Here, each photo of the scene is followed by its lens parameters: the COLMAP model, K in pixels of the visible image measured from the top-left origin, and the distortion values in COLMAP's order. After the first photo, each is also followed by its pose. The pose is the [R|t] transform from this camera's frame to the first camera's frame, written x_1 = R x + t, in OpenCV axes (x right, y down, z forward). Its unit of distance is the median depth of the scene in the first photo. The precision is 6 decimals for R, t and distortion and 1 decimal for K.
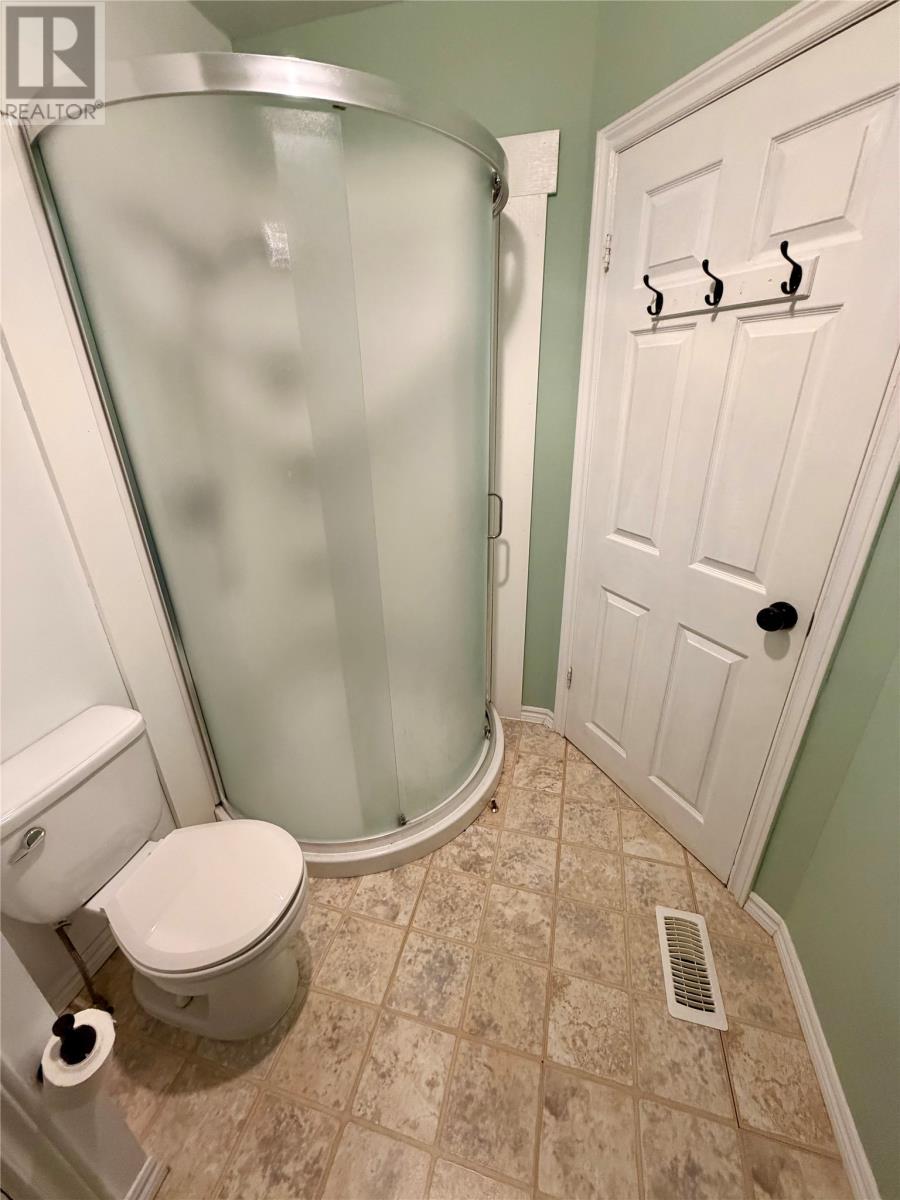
lens RADIAL K [[477.9, 0, 447.5], [0, 477.9, 600.1], [0, 0, 1]] dist [-0.002171, 0.000282]
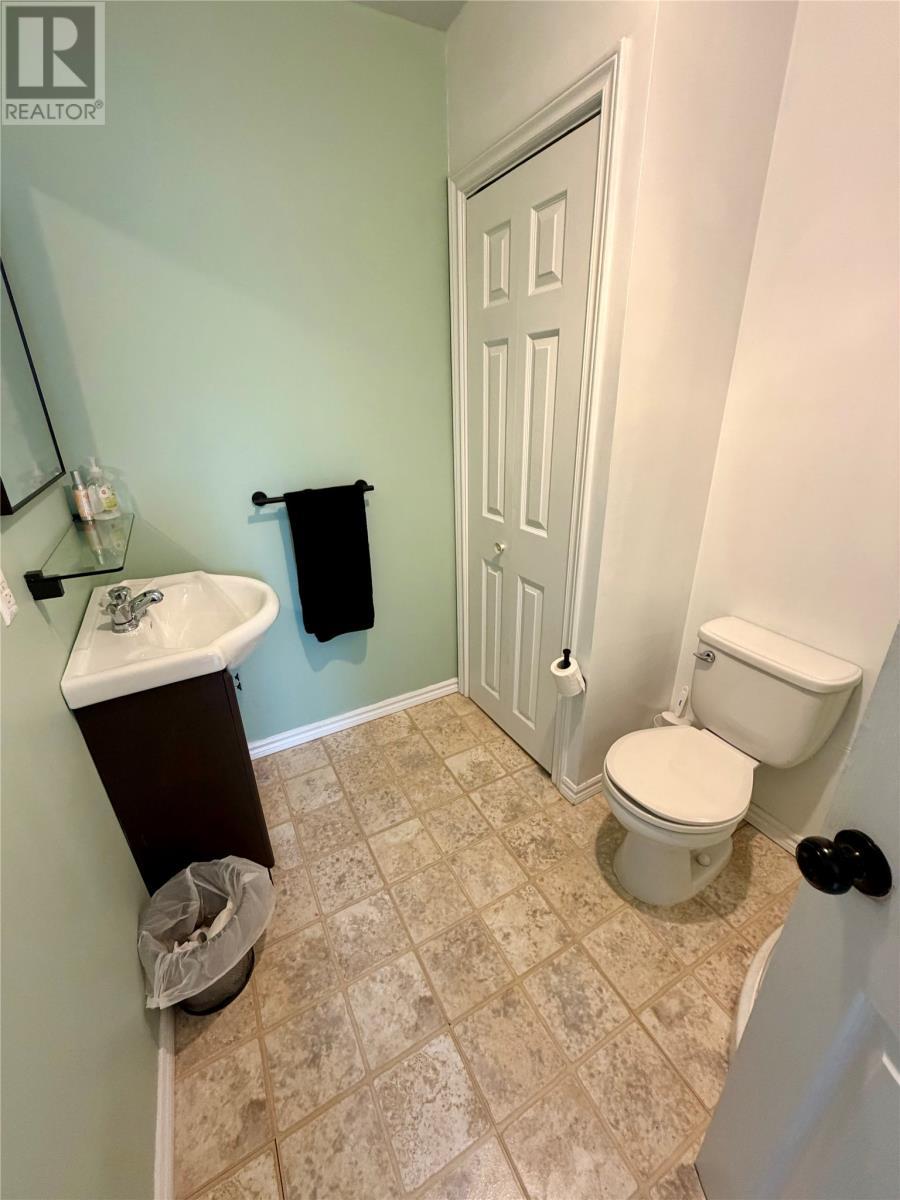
lens RADIAL K [[477.9, 0, 447.4], [0, 477.9, 599.1], [0, 0, 1]] dist [-0.002171, 0.000282]
pose [[-0.721783, 0.311176, -0.618223, 0.523719], [-0.247317, 0.718298, 0.650294, -0.352887], [0.646424, 0.622268, -0.441496, 0.825280]]
